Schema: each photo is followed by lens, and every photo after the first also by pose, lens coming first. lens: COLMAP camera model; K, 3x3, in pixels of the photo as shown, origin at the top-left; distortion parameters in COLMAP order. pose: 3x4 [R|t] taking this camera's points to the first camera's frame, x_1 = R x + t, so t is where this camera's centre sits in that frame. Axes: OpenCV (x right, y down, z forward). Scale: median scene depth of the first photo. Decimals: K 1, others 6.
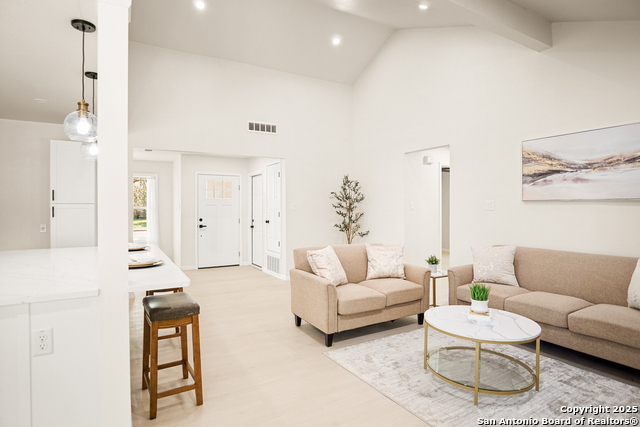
lens RADIAL K [[347.7, 0, 320.0], [0, 347.7, 213.5], [0, 0, 1]] dist [-0.006368, -0.000978]
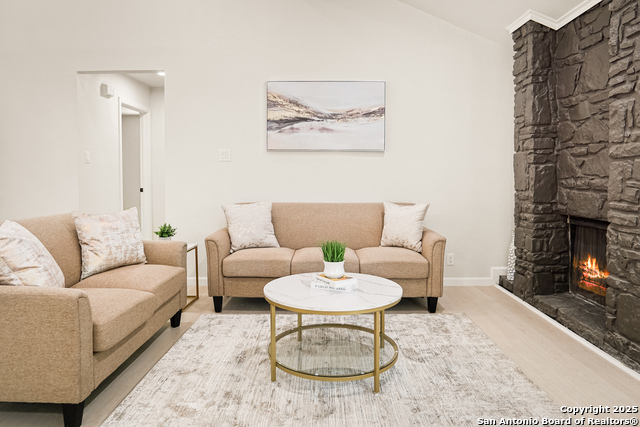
lens RADIAL K [[398.2, 0, 320.7], [0, 398.2, 189.6], [0, 0, 1]] dist [-0.005995, -0.002001]
pose [[0.524280, -0.022172, 0.851257, -0.215968], [0.013631, 0.999751, 0.017644, 0.050629], [-0.851437, 0.002353, 0.524452, 0.387004]]
